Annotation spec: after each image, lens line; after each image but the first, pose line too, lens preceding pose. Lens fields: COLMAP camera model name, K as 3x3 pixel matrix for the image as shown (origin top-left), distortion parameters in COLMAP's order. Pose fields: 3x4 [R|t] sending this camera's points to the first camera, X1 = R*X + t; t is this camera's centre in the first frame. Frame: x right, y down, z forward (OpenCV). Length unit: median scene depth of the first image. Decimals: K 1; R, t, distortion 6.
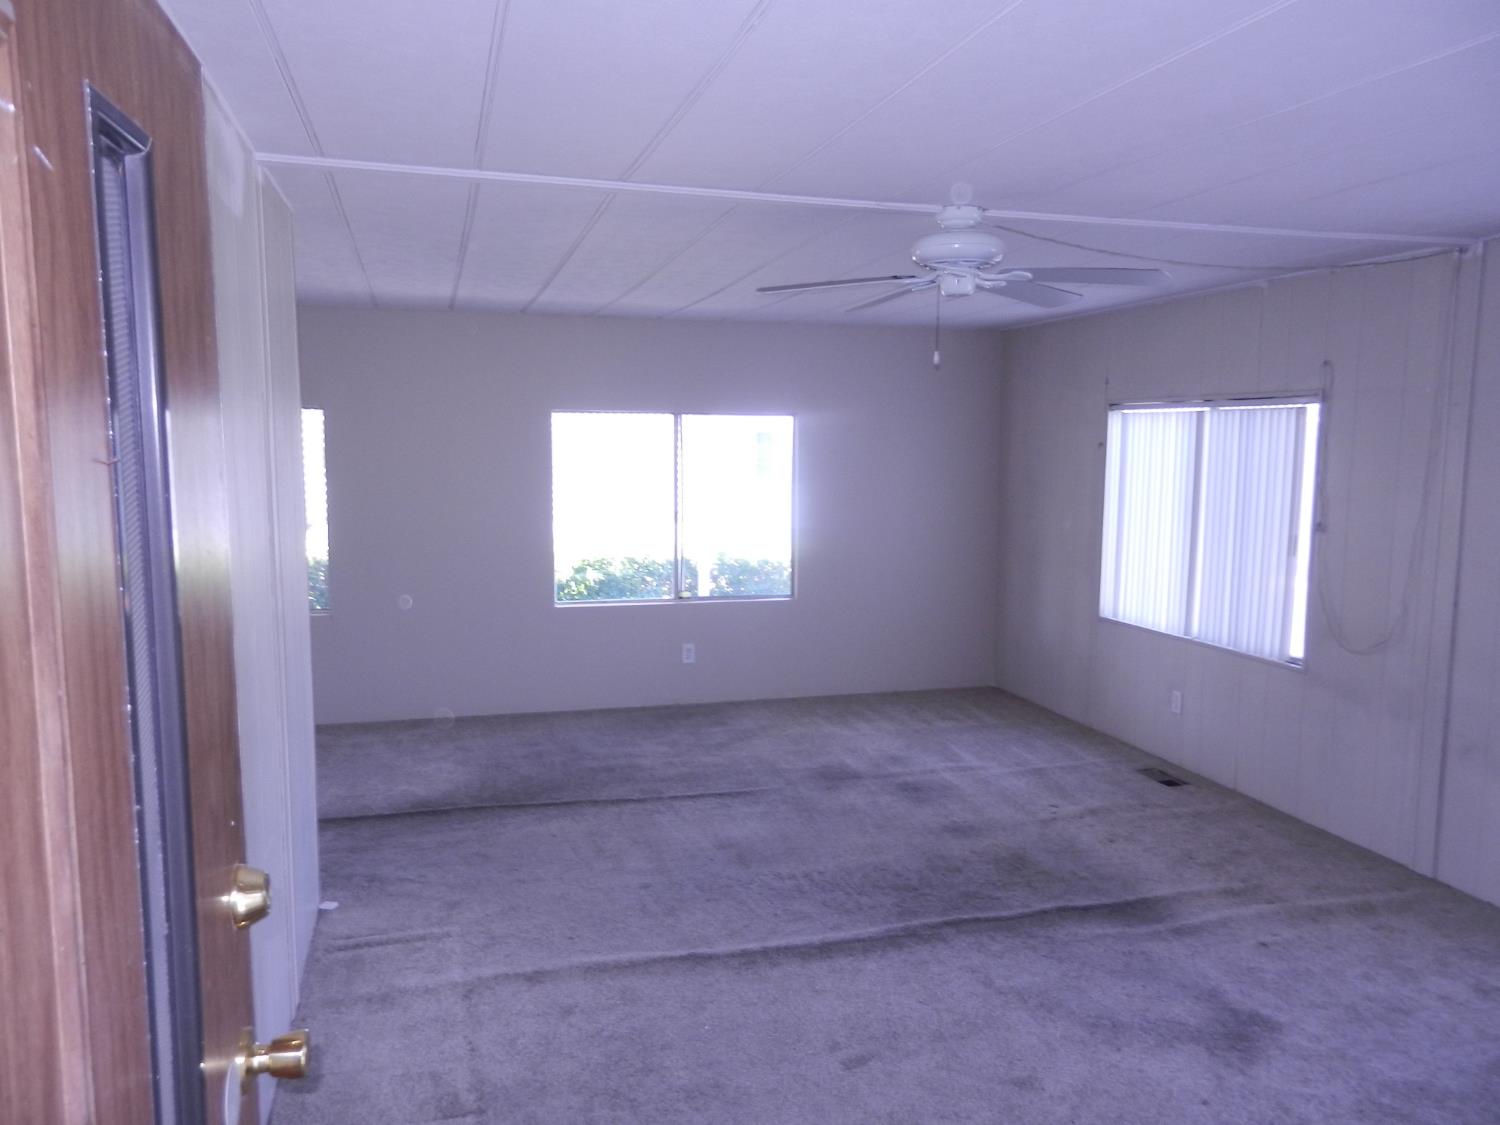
lens RADIAL K [[1118.4, 0, 750.0], [0, 1118.4, 562.5], [0, 0, 1]] dist [0.009735, 0.001735]
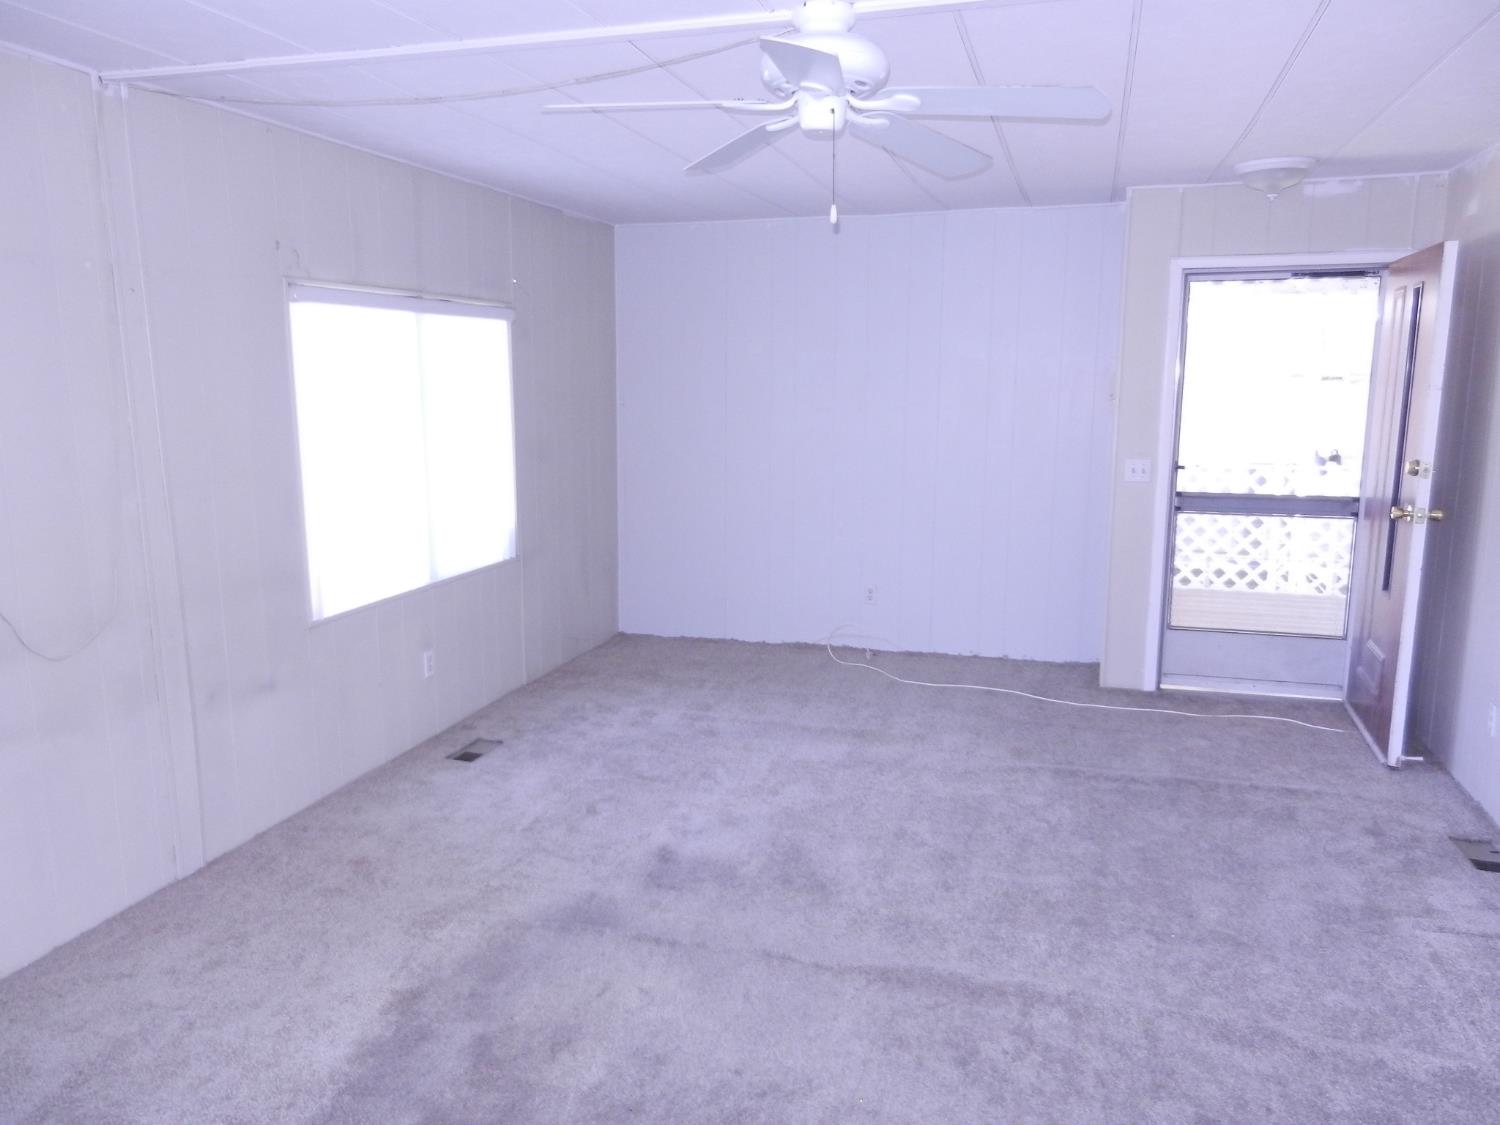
lens RADIAL K [[1118.4, 0, 750.0], [0, 1118.4, 562.5], [0, 0, 1]] dist [0.009735, 0.001735]
pose [[-0.817790, -0.114212, 0.564071, -0.141962], [0.059486, 0.958087, 0.280234, -0.123183], [-0.572435, 0.262726, -0.776720, 1.164921]]
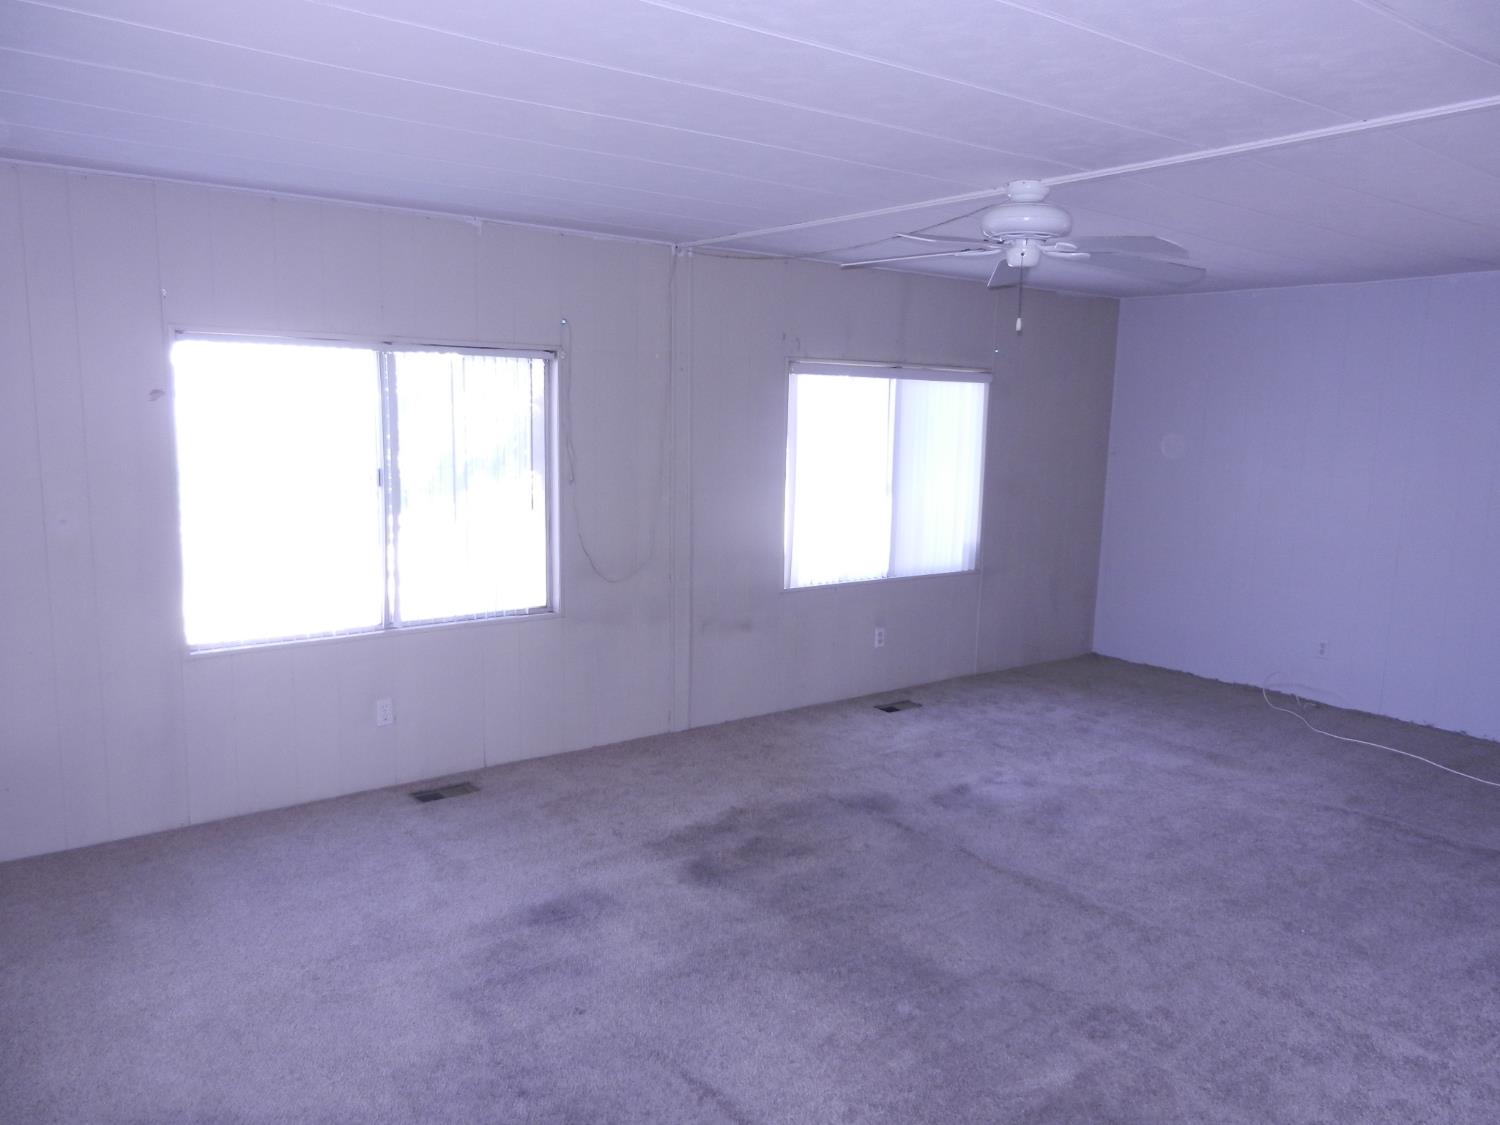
lens RADIAL K [[1118.4, 0, 750.0], [0, 1118.4, 562.5], [0, 0, 1]] dist [0.009735, 0.001735]
pose [[-0.325510, -0.158555, 0.932150, -0.518946], [0.089774, 0.976204, 0.197398, -0.138749], [-0.941267, 0.147938, -0.303530, 1.117363]]
